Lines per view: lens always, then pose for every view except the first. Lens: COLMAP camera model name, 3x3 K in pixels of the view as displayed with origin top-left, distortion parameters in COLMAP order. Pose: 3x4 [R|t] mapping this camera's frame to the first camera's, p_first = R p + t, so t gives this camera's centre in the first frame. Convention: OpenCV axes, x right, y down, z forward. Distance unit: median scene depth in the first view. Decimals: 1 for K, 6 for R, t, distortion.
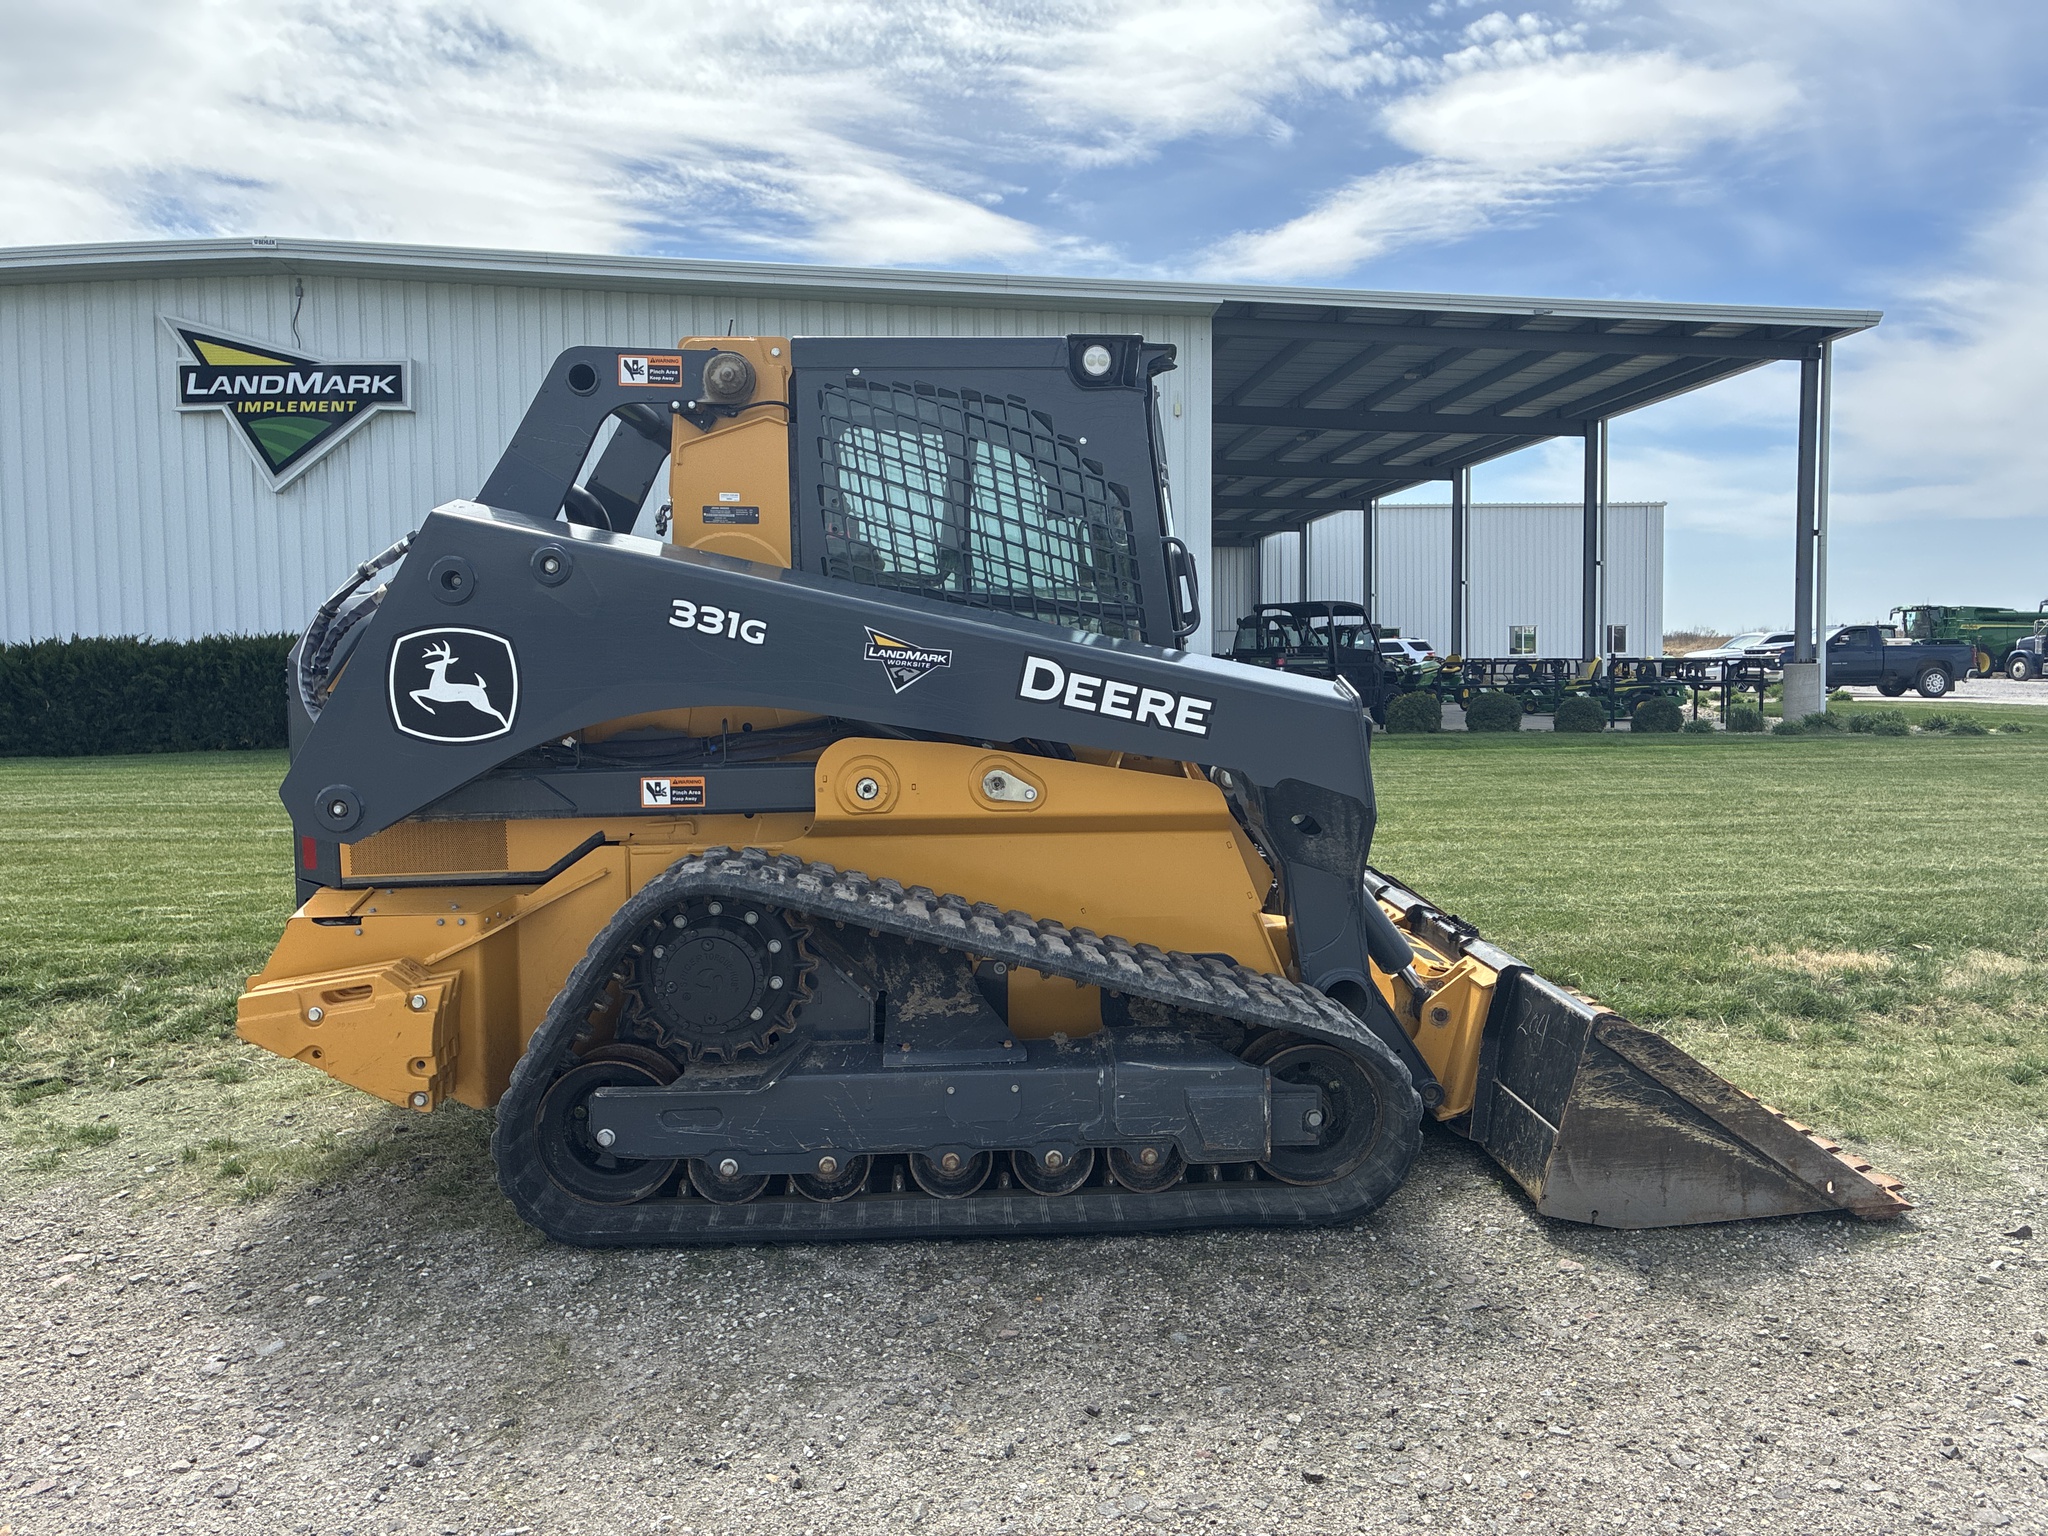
lens RADIAL K [[1540.3, 0, 1031.7], [0, 1540.3, 766.0], [0, 0, 1]] dist [0.060147, -0.085350]
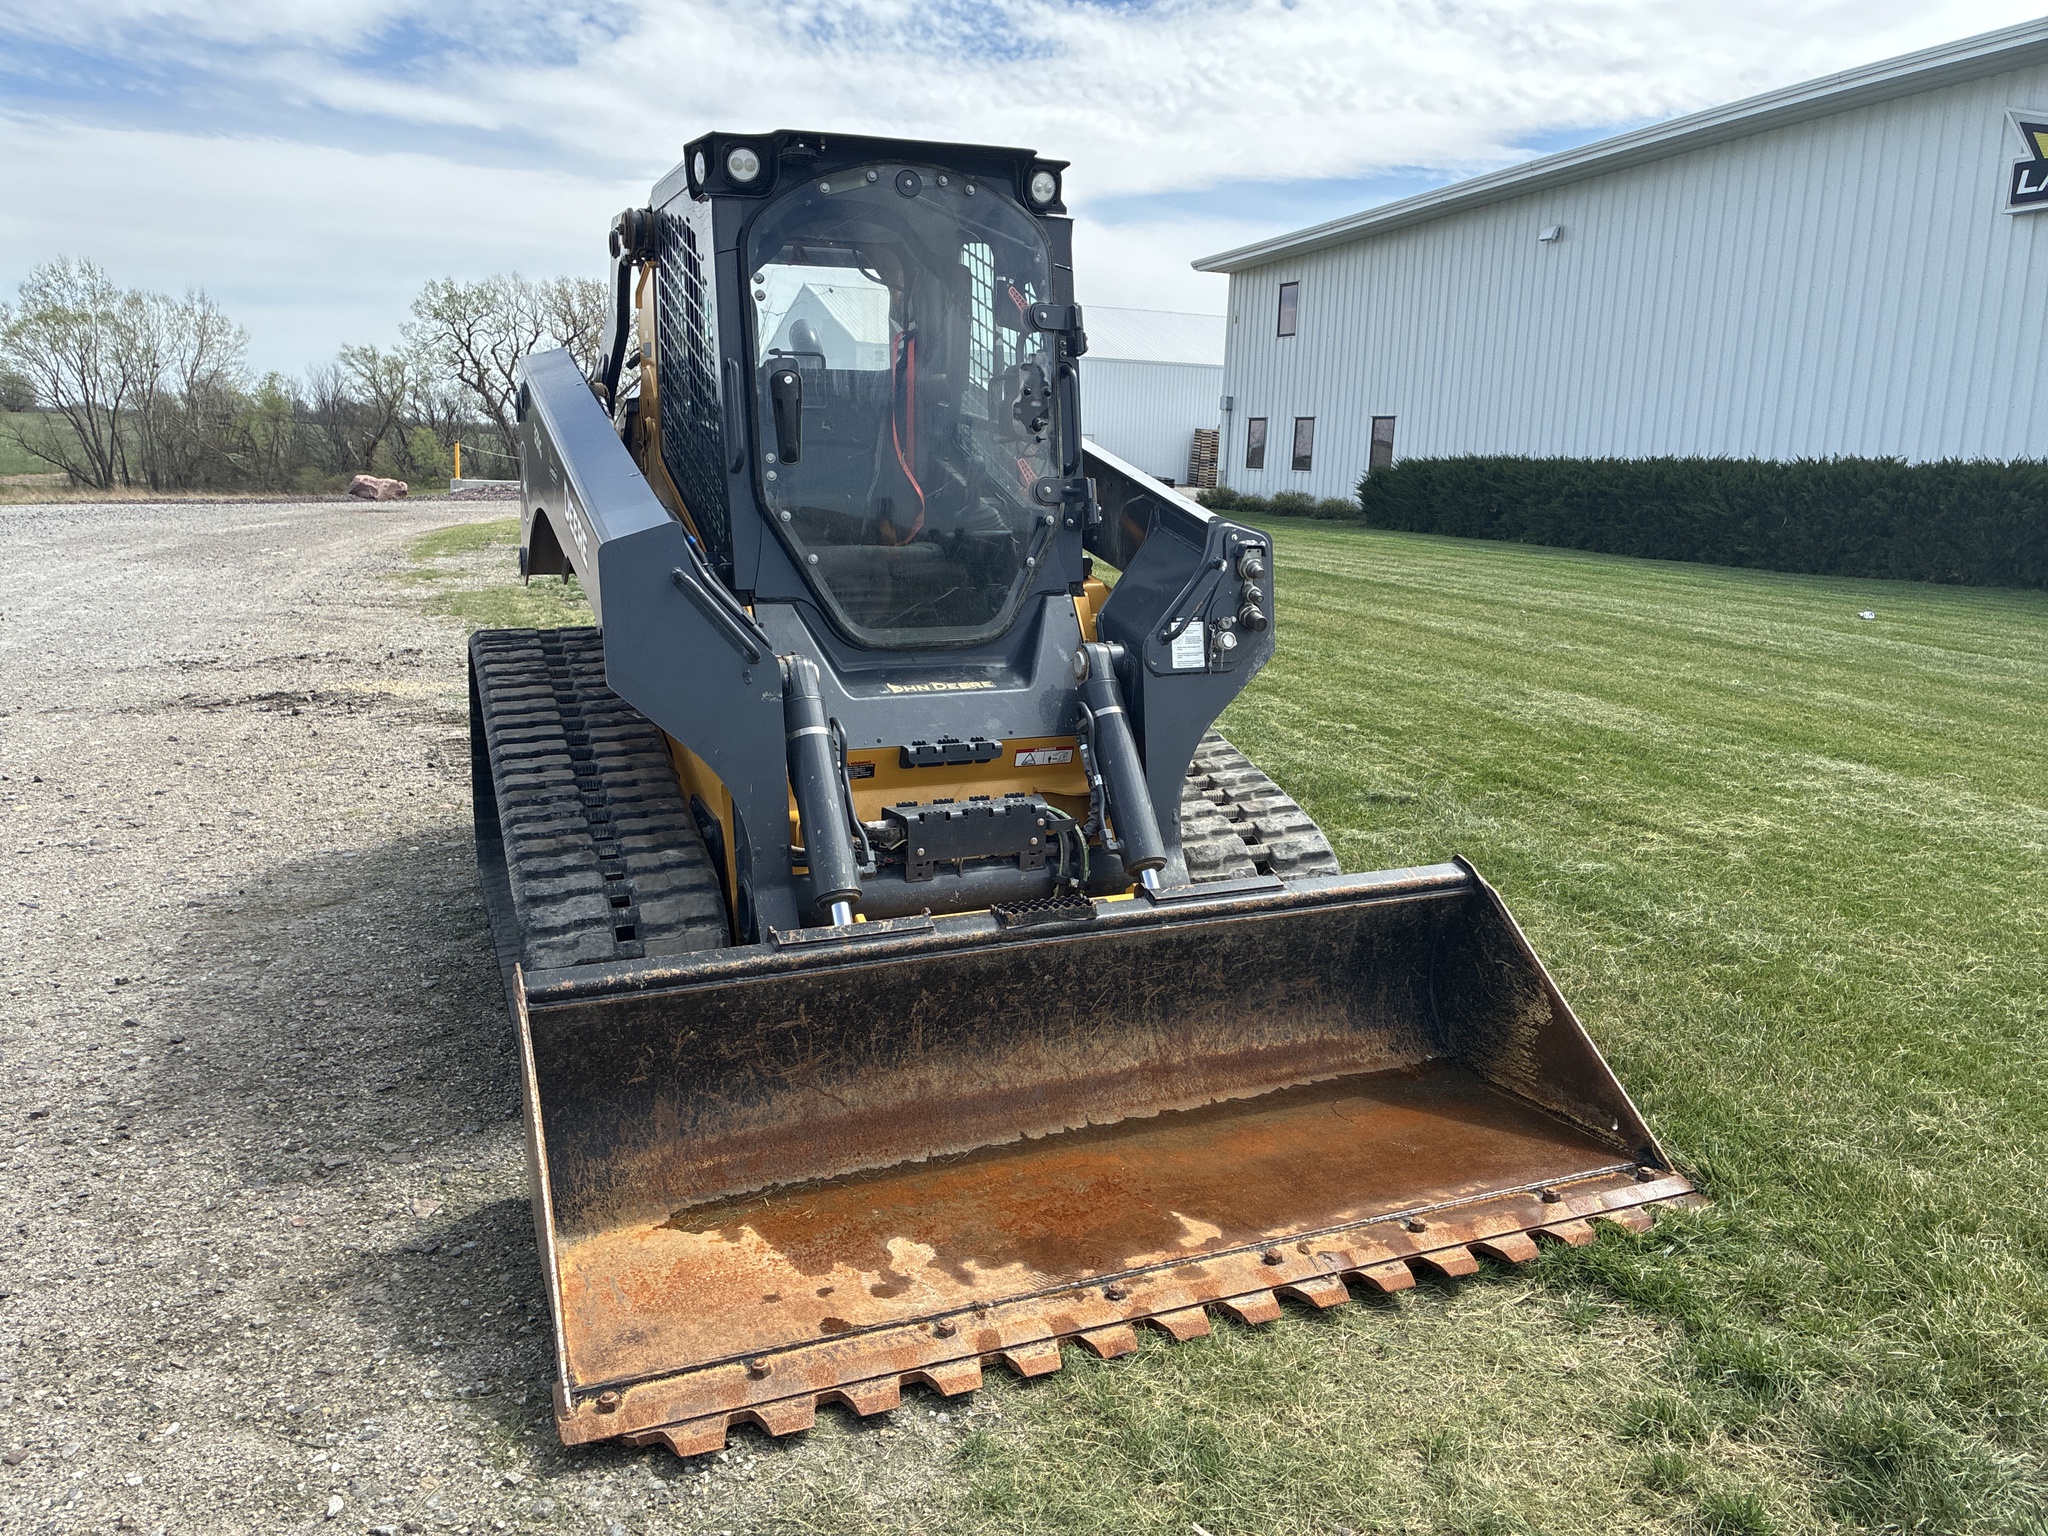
lens RADIAL K [[1540.3, 0, 1031.7], [0, 1540.3, 766.0], [0, 0, 1]] dist [0.060147, -0.085350]
pose [[0.320640, 0.214384, -0.922621, 1.125155], [-0.108464, 0.975953, 0.189082, -0.115086], [0.940971, 0.039444, 0.336182, 0.946136]]
